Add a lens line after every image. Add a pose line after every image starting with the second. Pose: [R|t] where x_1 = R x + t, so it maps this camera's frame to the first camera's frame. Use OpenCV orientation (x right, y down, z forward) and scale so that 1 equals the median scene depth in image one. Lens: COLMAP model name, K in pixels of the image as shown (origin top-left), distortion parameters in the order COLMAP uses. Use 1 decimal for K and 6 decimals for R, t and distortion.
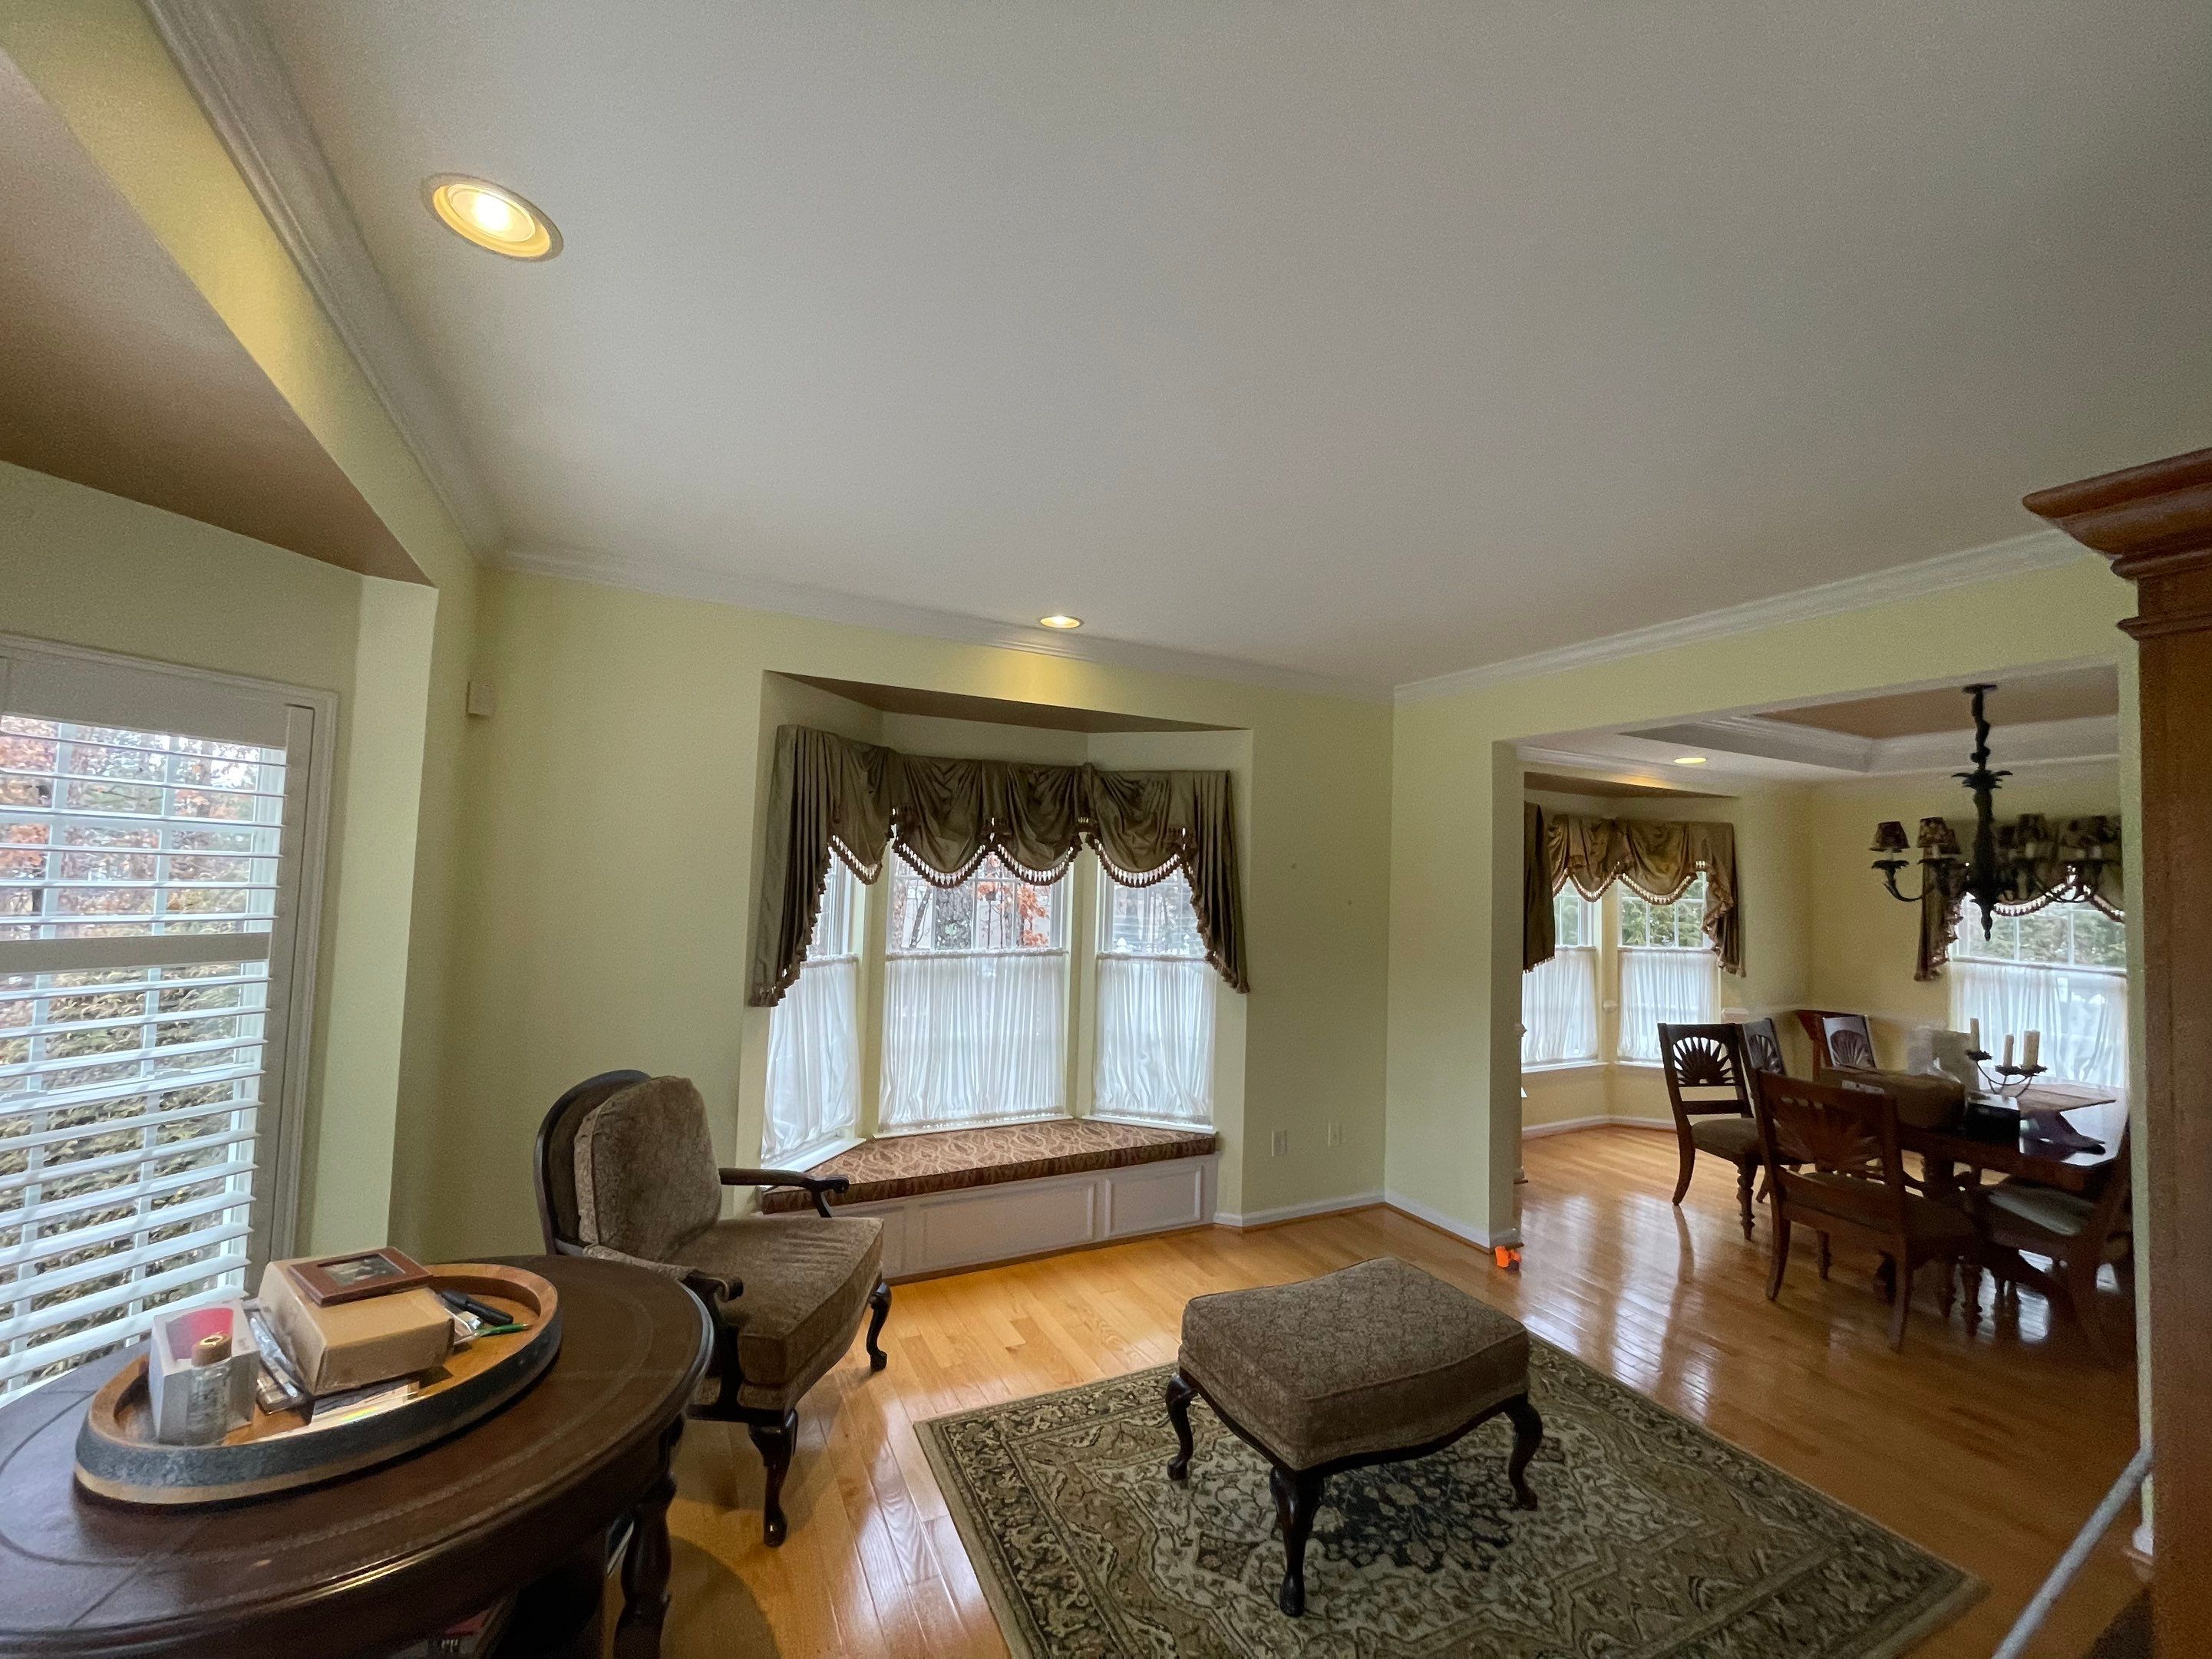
lens RADIAL K [[885.8, 0, 1102.2], [0, 885.8, 828.8], [0, 0, 1]] dist [-0.003180, -0.000559]
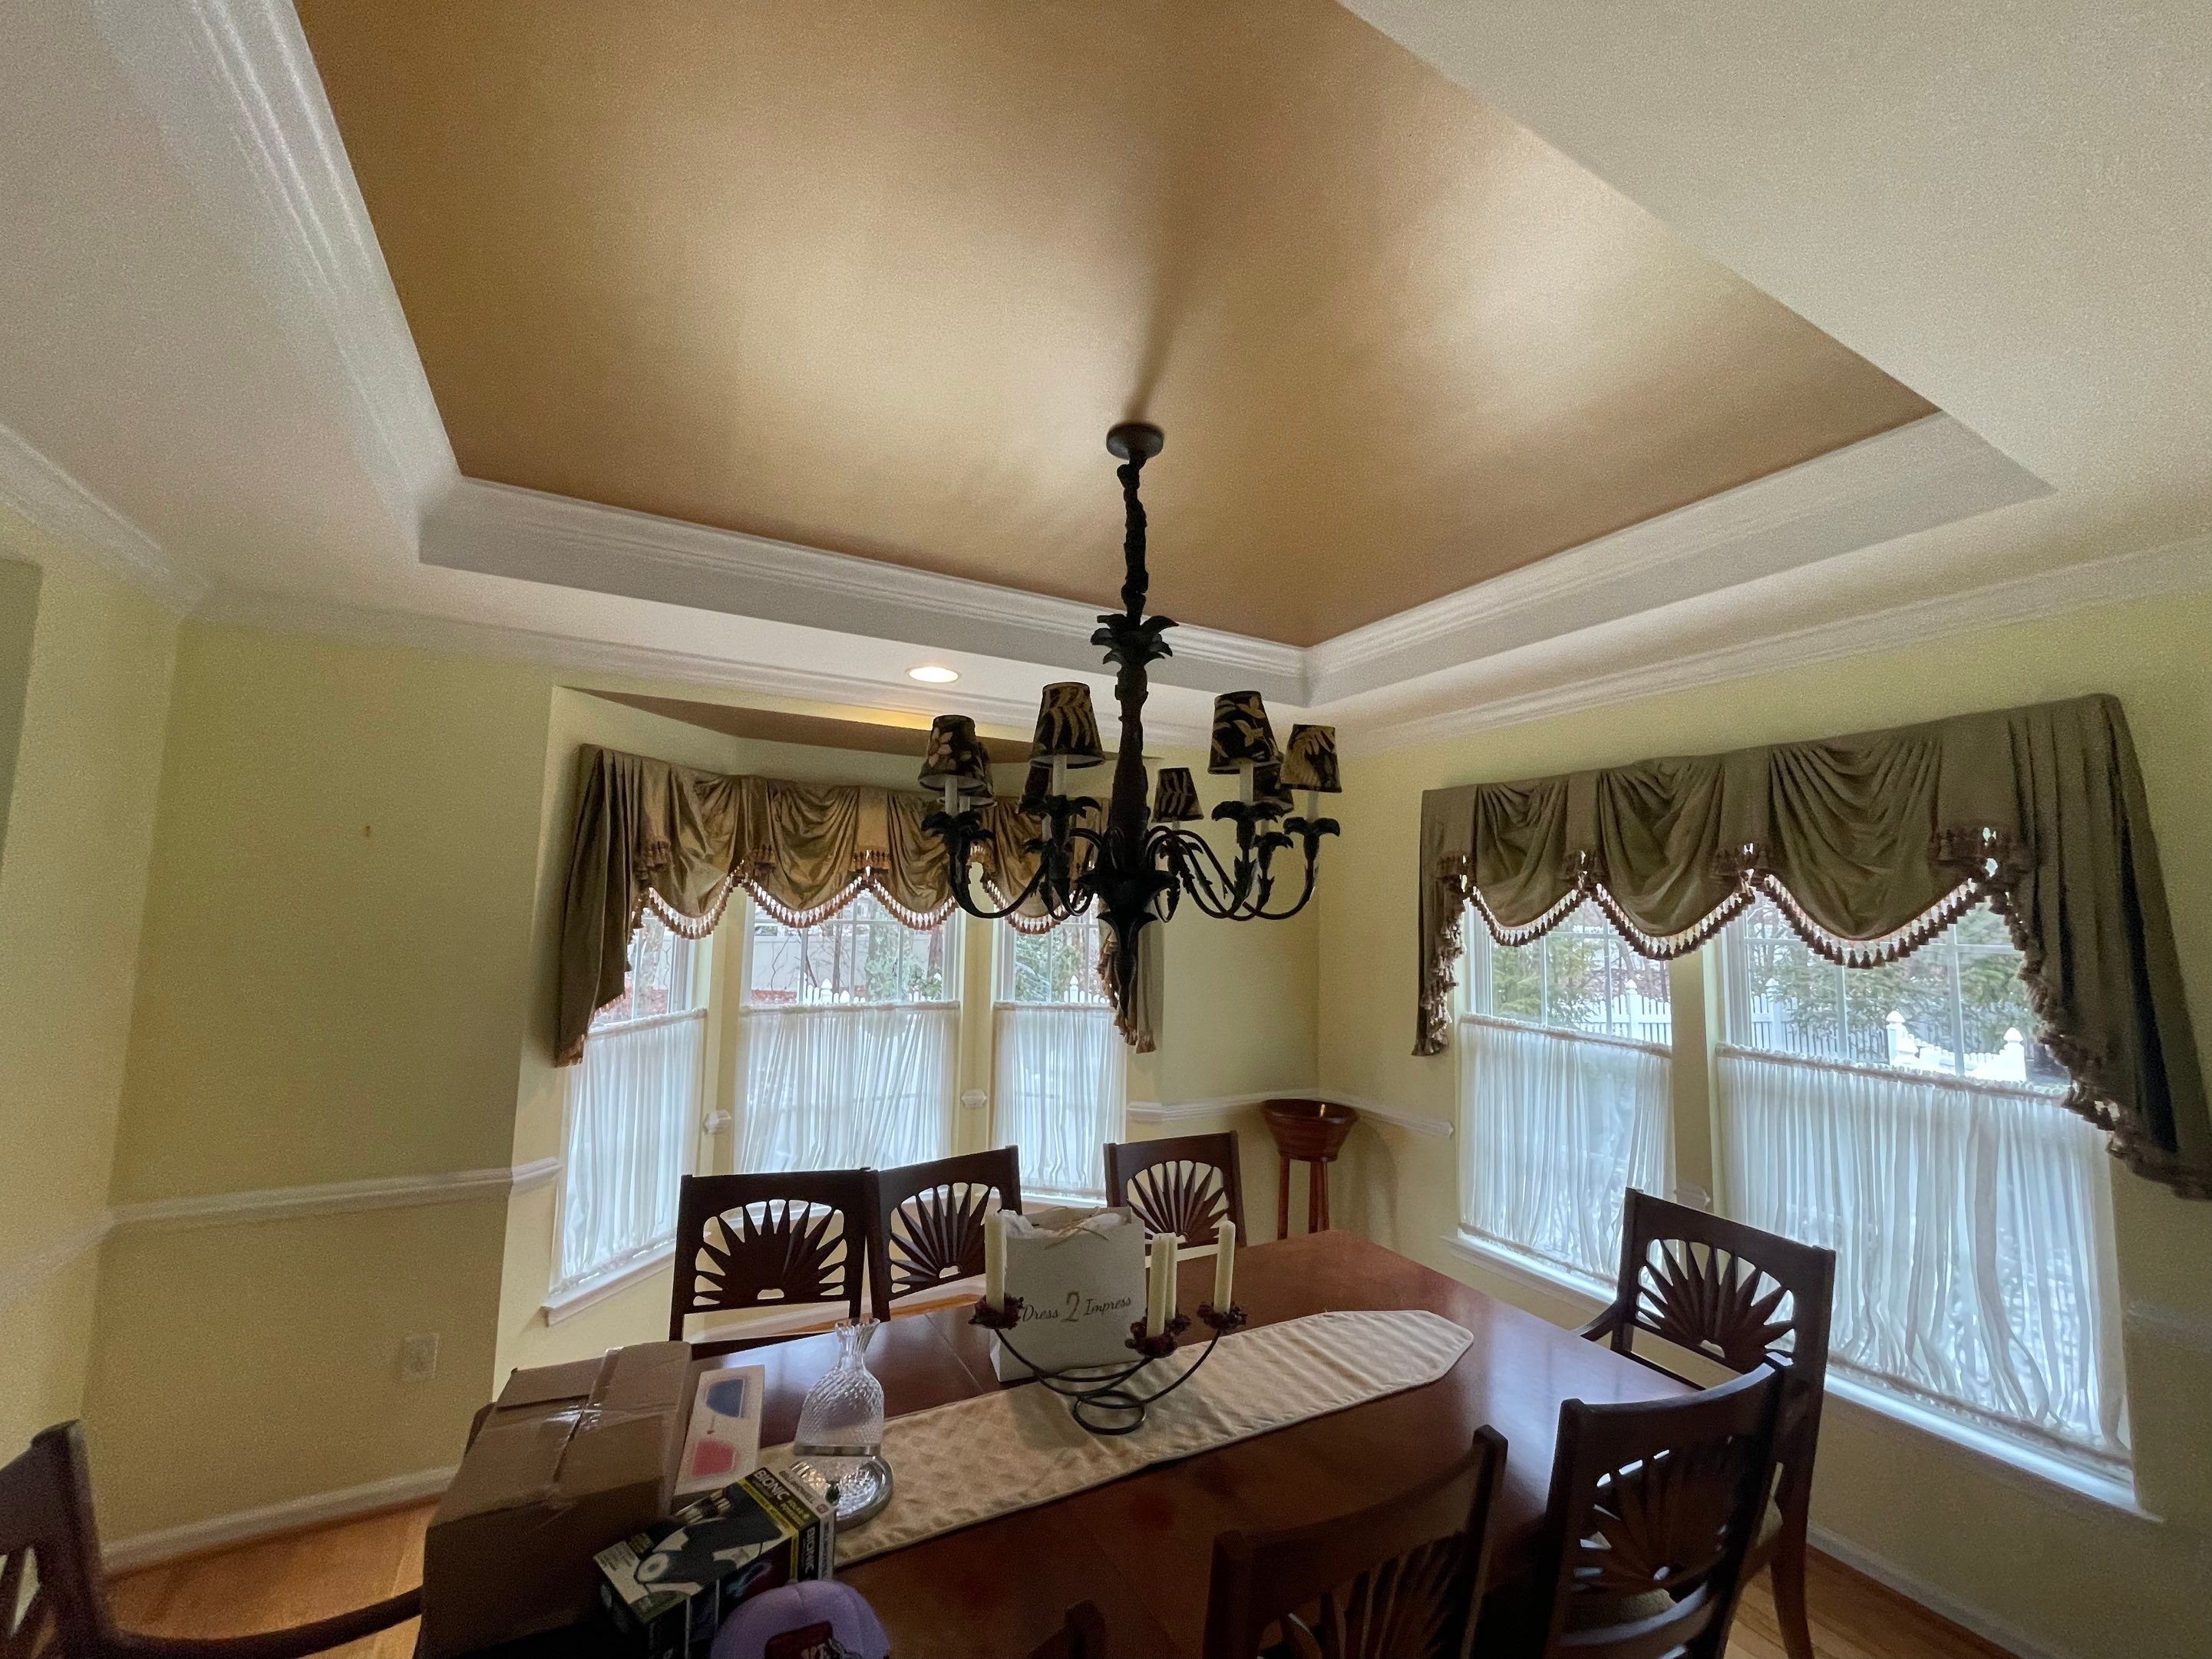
lens RADIAL K [[885.8, 0, 1116.6], [0, 885.8, 832.1], [0, 0, 1]] dist [-0.003180, -0.000559]
pose [[0.998792, -0.005819, 0.048797, 0.662105], [0.007954, 0.999015, -0.043666, 0.042103], [-0.048494, 0.044001, 0.997854, 0.384412]]
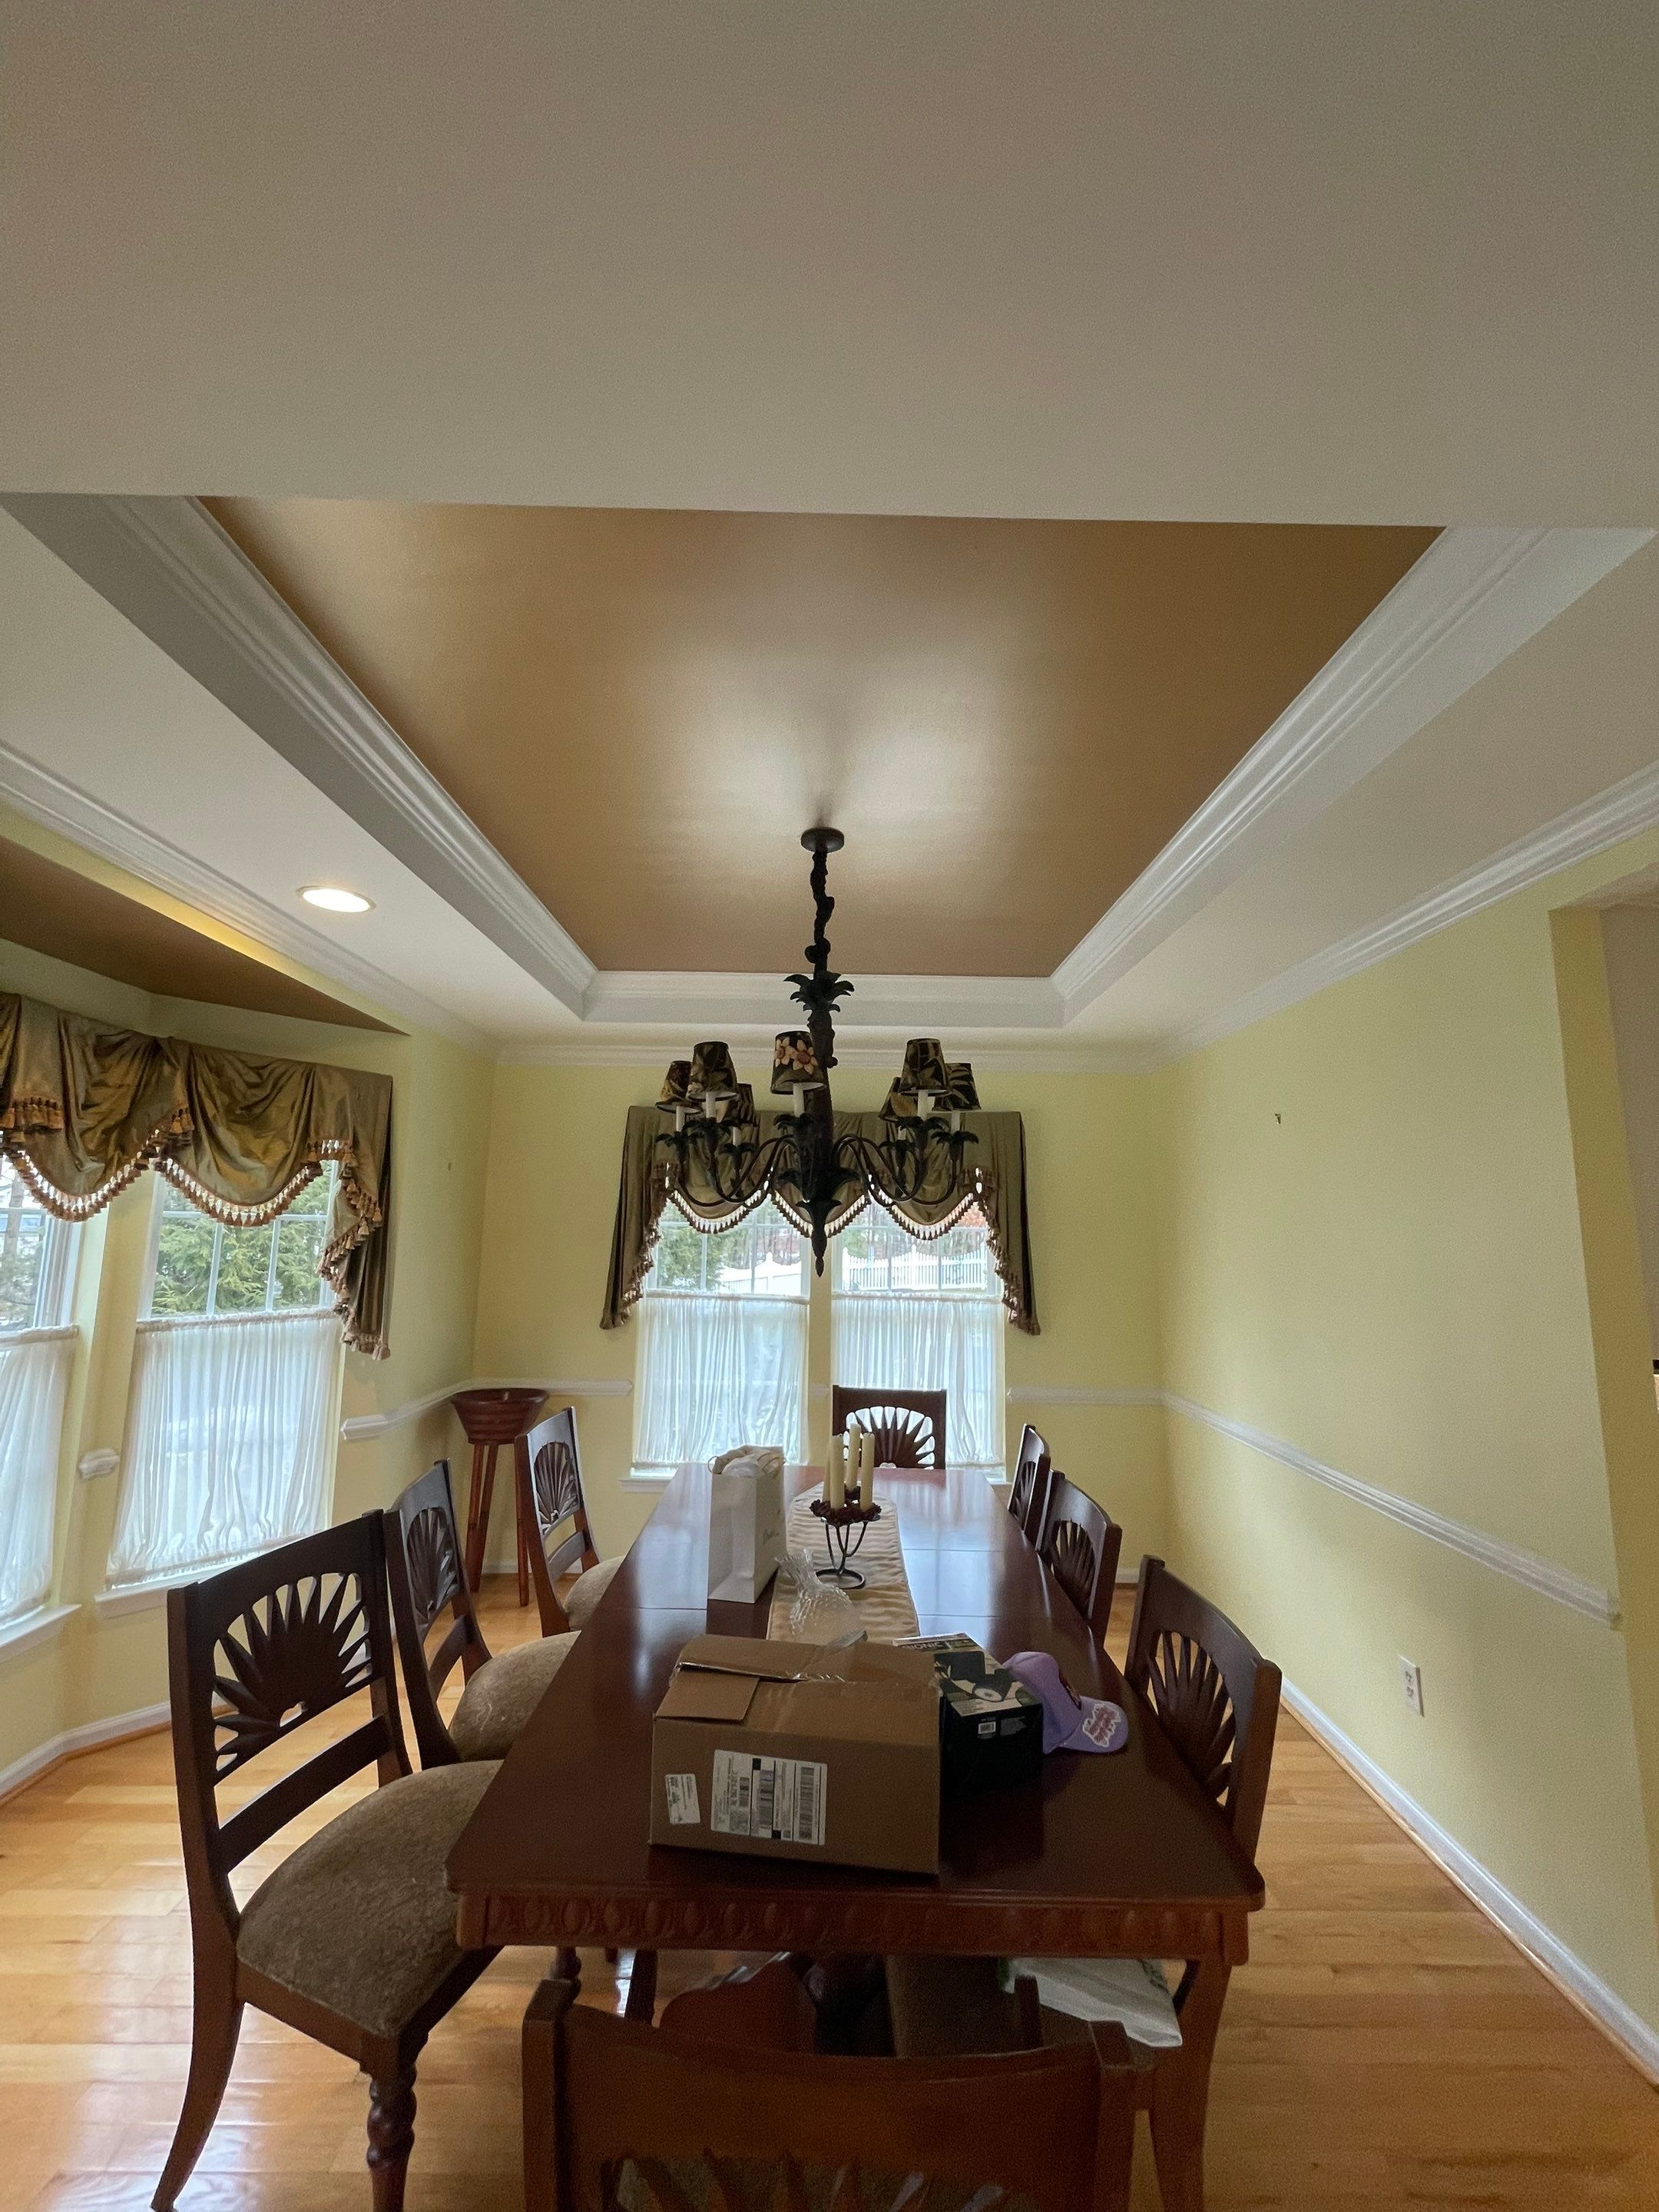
lens RADIAL K [[885.9, 0, 837.2], [0, 885.9, 1107.7], [0, 0, 1]] dist [-0.003180, -0.000559]
pose [[0.427727, 0.107502, 0.897492, 0.335639], [-0.050457, 0.994194, -0.095039, 0.052170], [-0.902498, -0.004634, 0.430668, 0.508759]]
